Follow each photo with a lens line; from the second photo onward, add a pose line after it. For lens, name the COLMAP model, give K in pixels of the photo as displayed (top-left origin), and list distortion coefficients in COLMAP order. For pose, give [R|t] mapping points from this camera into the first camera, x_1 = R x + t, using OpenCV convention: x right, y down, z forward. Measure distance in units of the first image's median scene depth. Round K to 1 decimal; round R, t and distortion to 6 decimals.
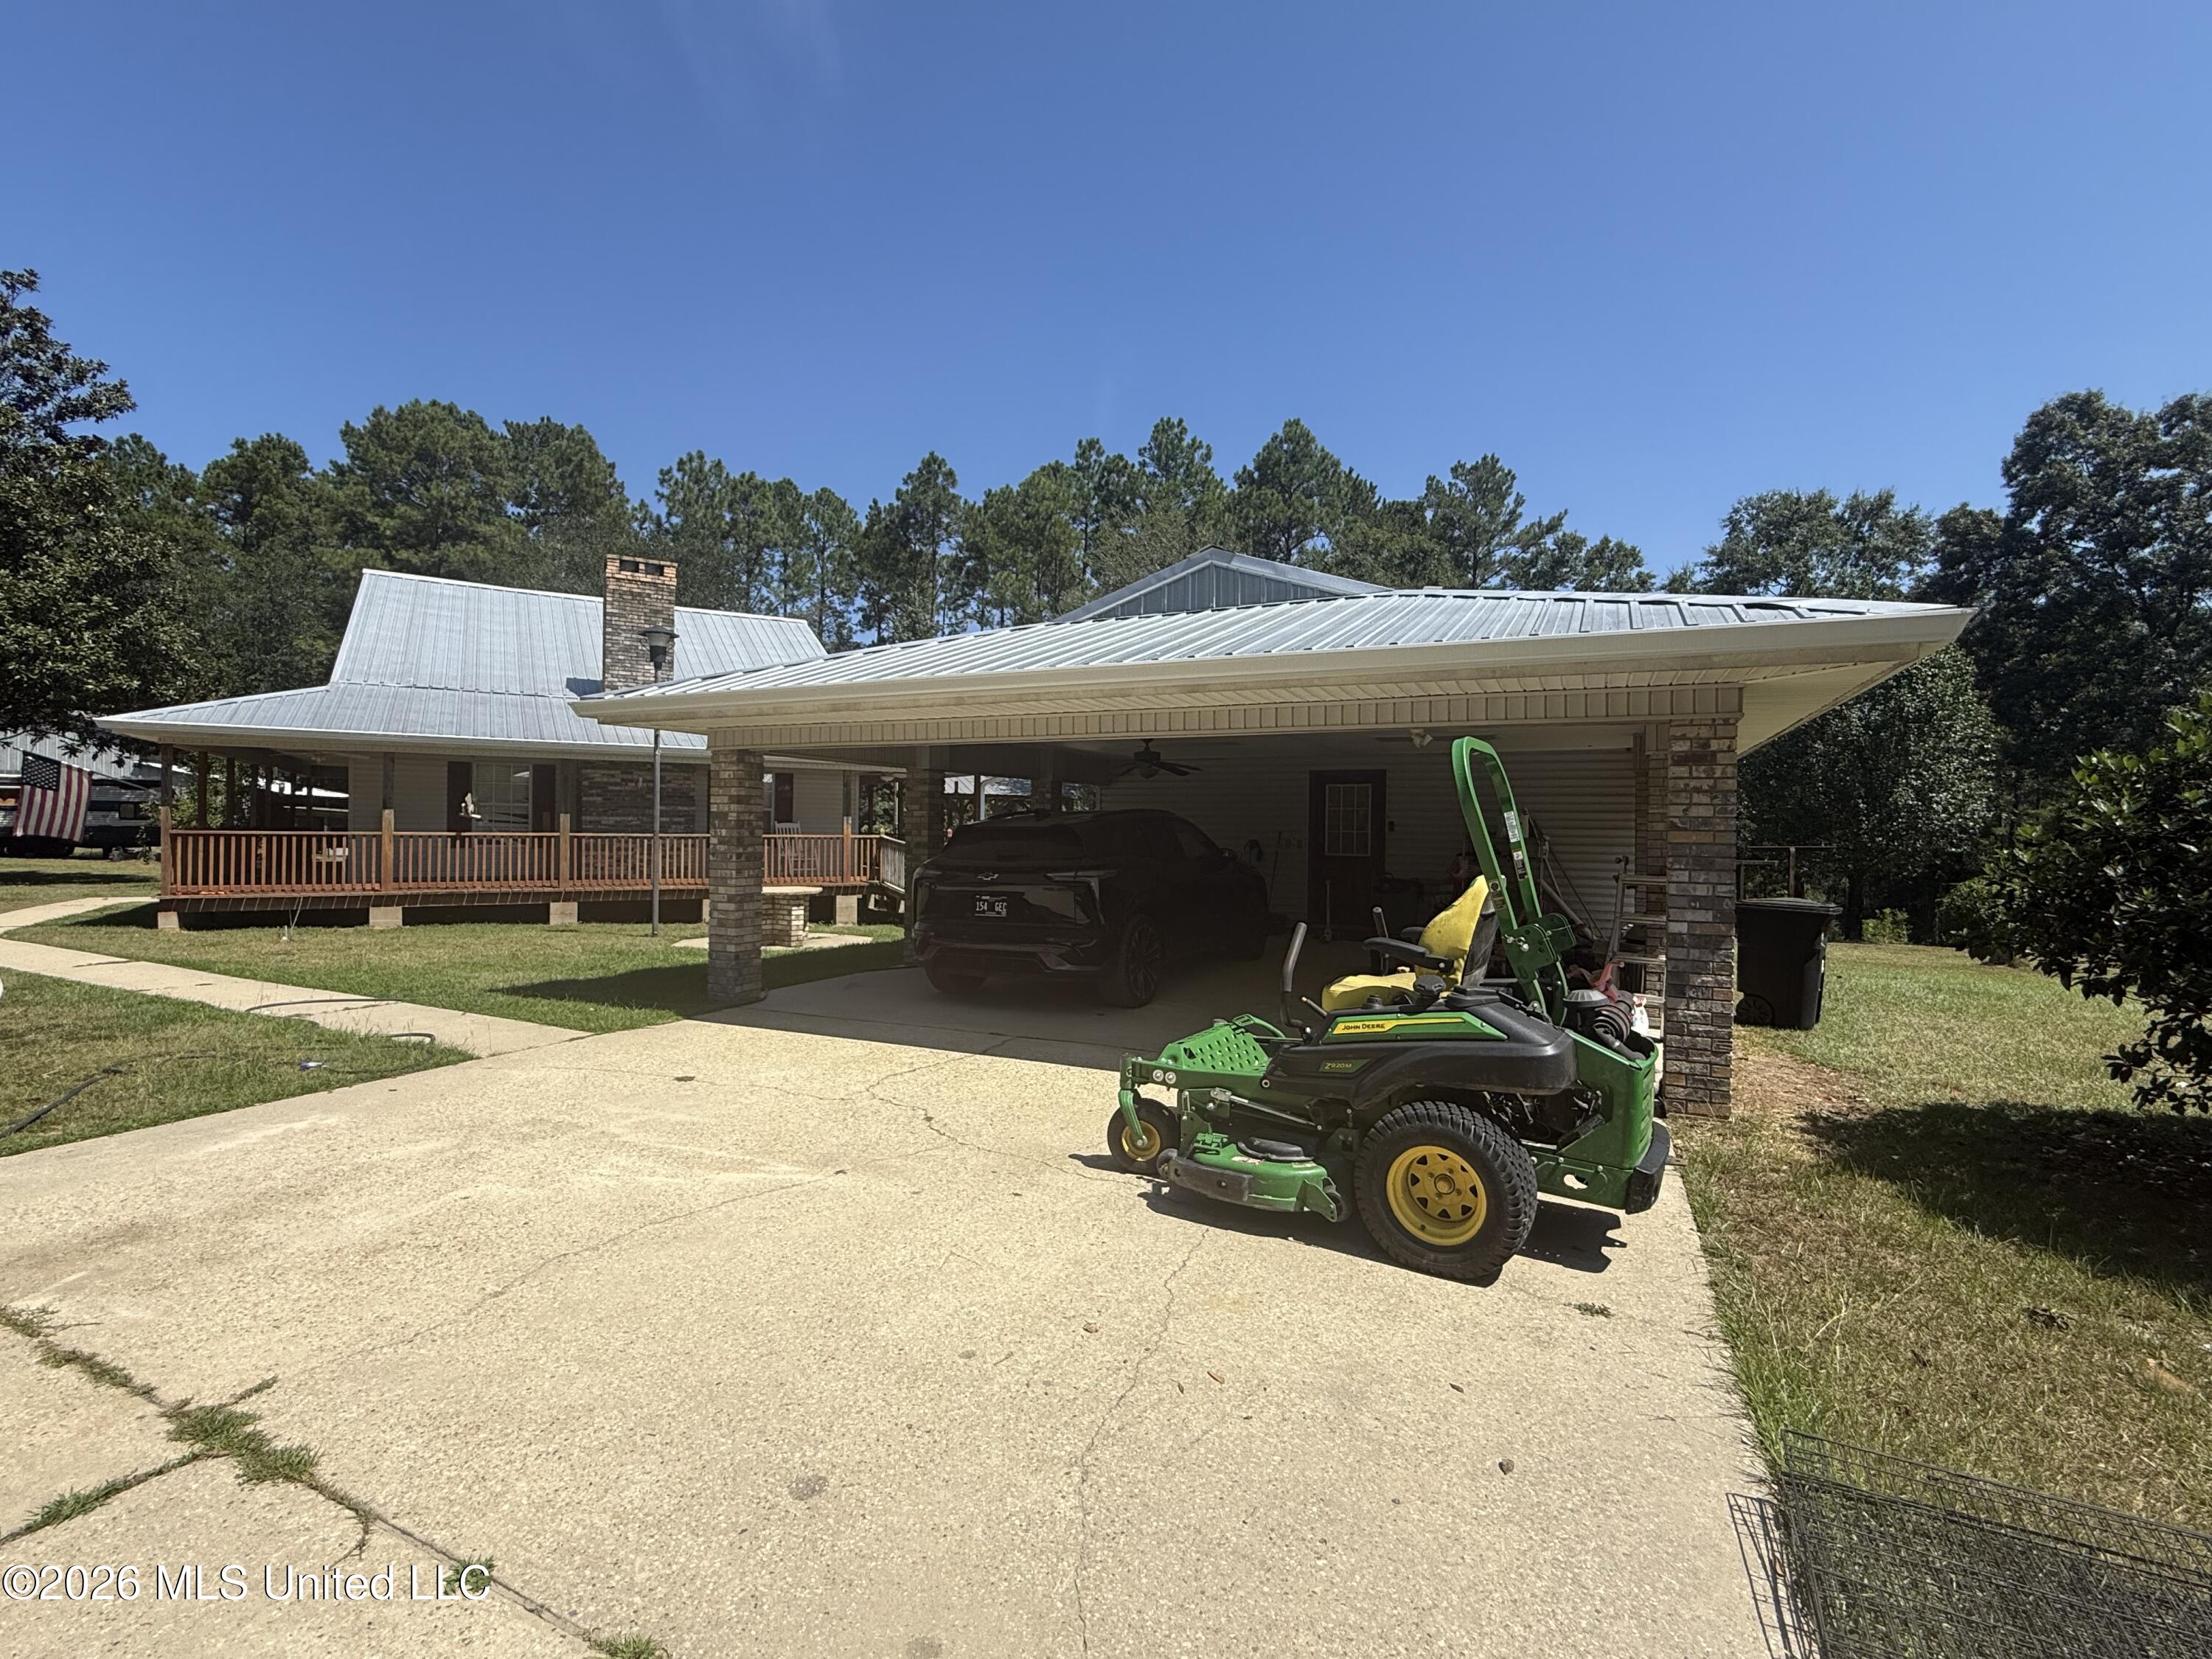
lens RADIAL K [[1023.3, 0, 1107.5], [0, 1023.3, 839.1], [0, 0, 1]] dist [-0.000970, -0.000582]
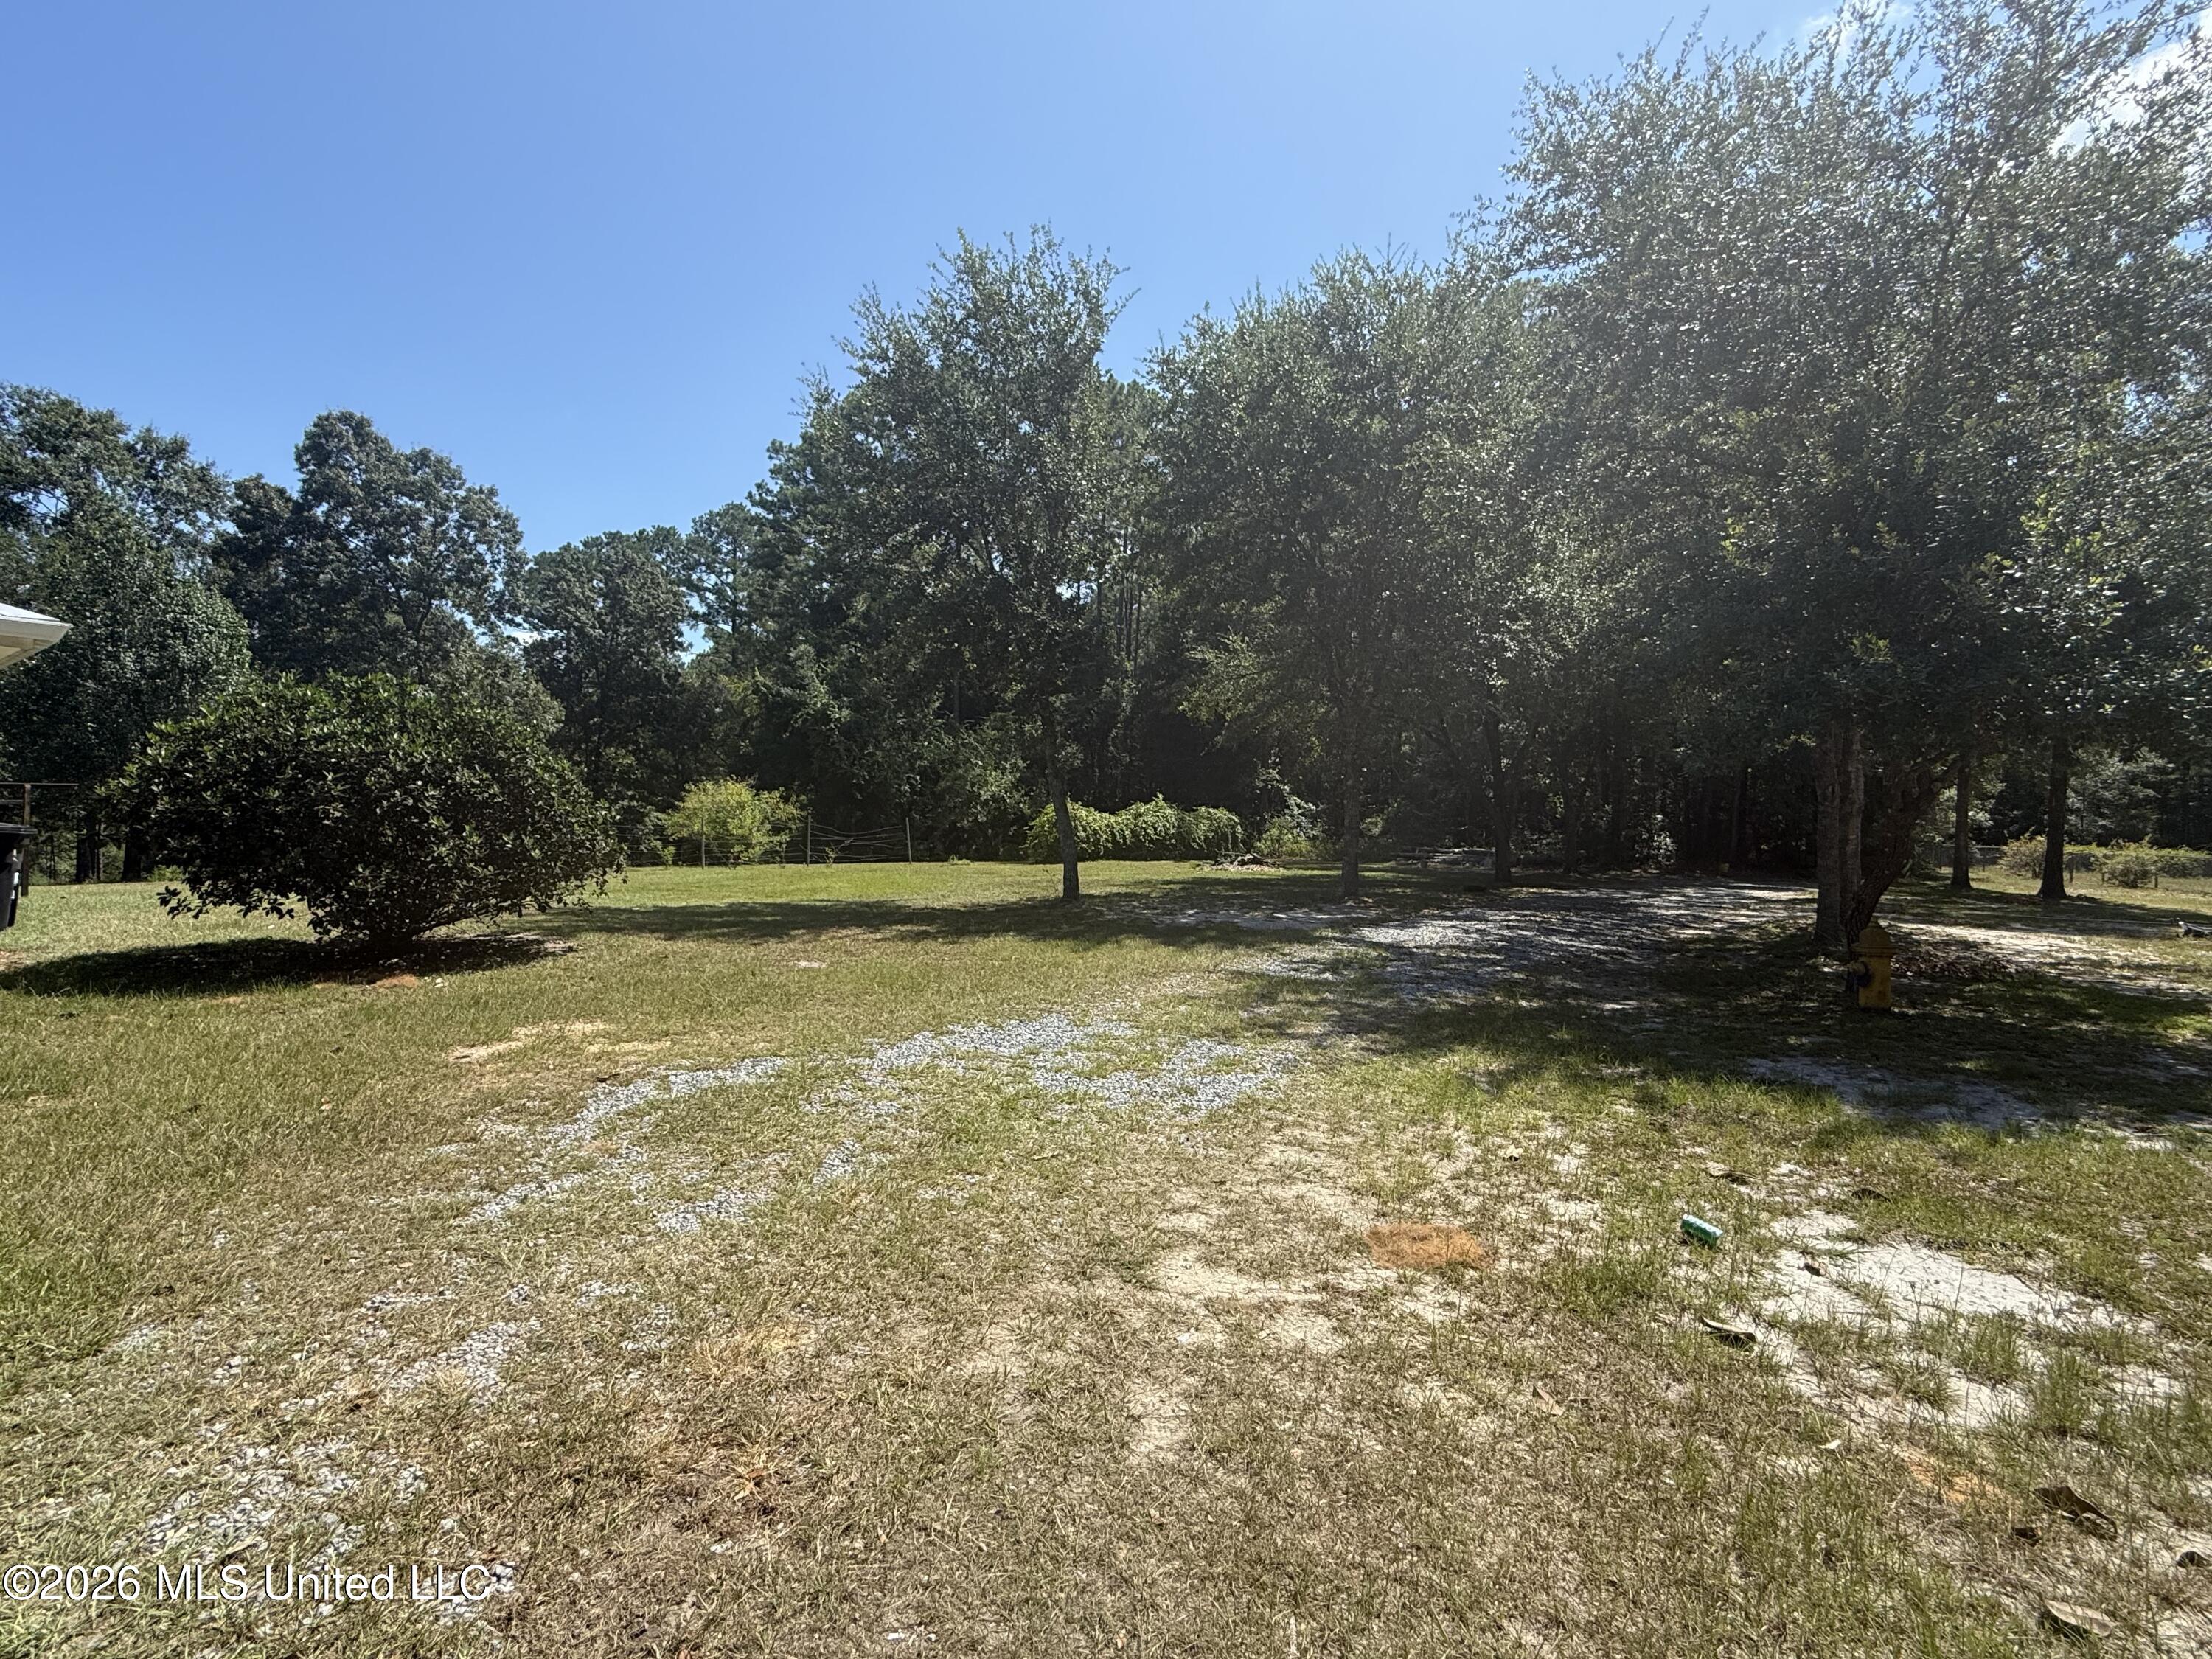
lens RADIAL K [[1023.3, 0, 1108.3], [0, 1023.3, 825.7], [0, 0, 1]] dist [-0.000970, -0.000582]
pose [[0.202536, -0.016042, 0.979143, -0.047558], [-0.020225, 0.999584, 0.020561, 0.003010], [-0.979066, -0.023968, 0.202127, -0.112016]]
